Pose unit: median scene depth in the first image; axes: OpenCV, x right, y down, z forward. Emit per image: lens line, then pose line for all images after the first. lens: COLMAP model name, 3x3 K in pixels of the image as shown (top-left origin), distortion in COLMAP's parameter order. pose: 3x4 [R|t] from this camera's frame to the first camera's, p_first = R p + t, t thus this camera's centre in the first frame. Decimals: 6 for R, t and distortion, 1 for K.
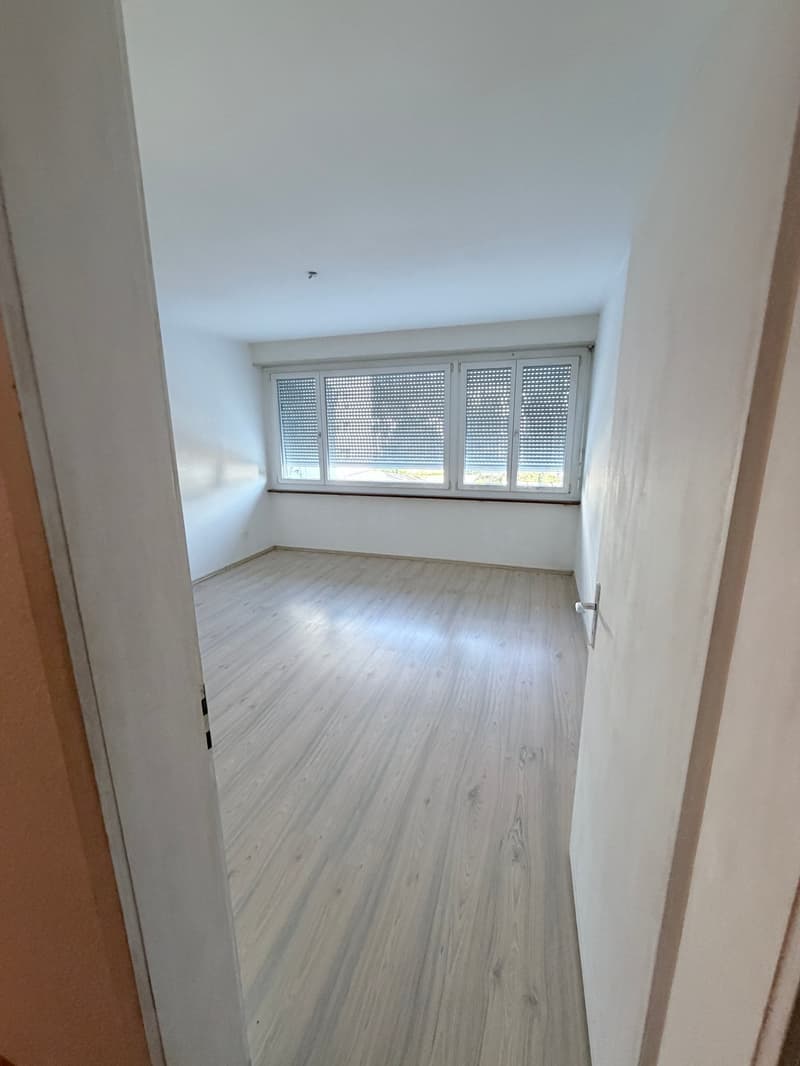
lens RADIAL K [[426.8, 0, 438.5], [0, 426.8, 518.4], [0, 0, 1]] dist [0.004547, -0.000382]
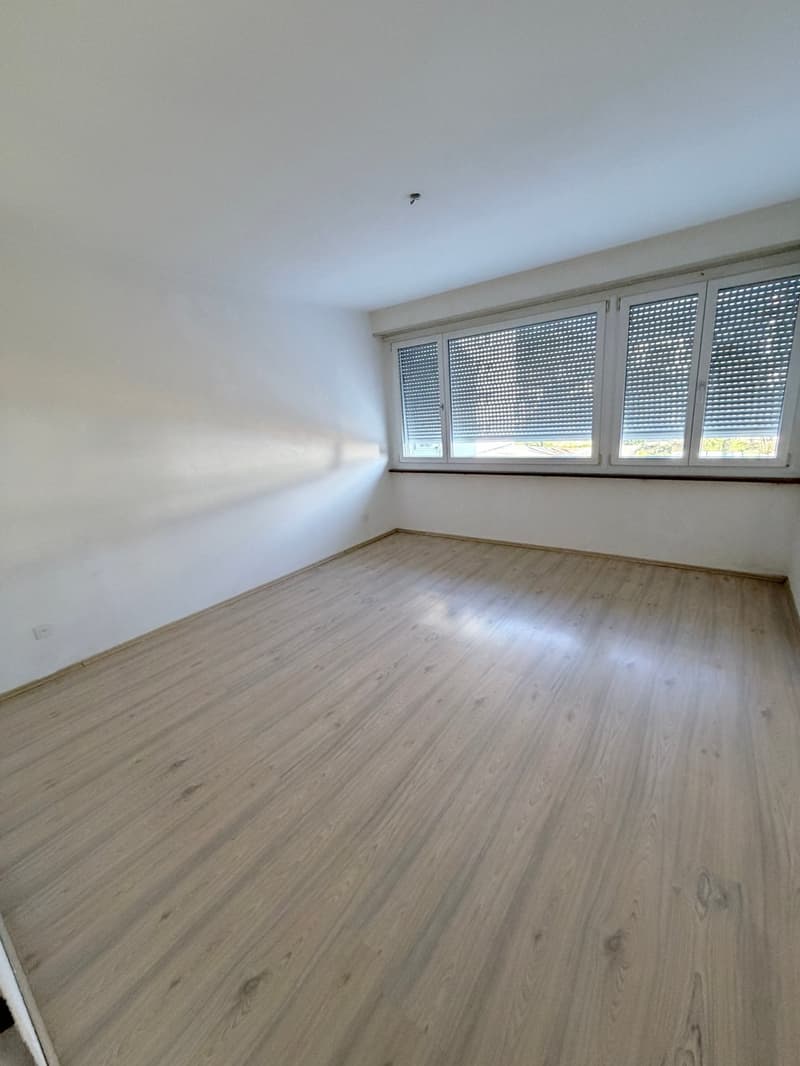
lens RADIAL K [[426.8, 0, 415.0], [0, 426.8, 520.1], [0, 0, 1]] dist [0.004547, -0.000382]
pose [[0.925535, 0.028859, -0.377562, 0.017259], [-0.005831, 0.998060, 0.061994, -0.018764], [0.378618, -0.055176, 0.923907, 0.185124]]
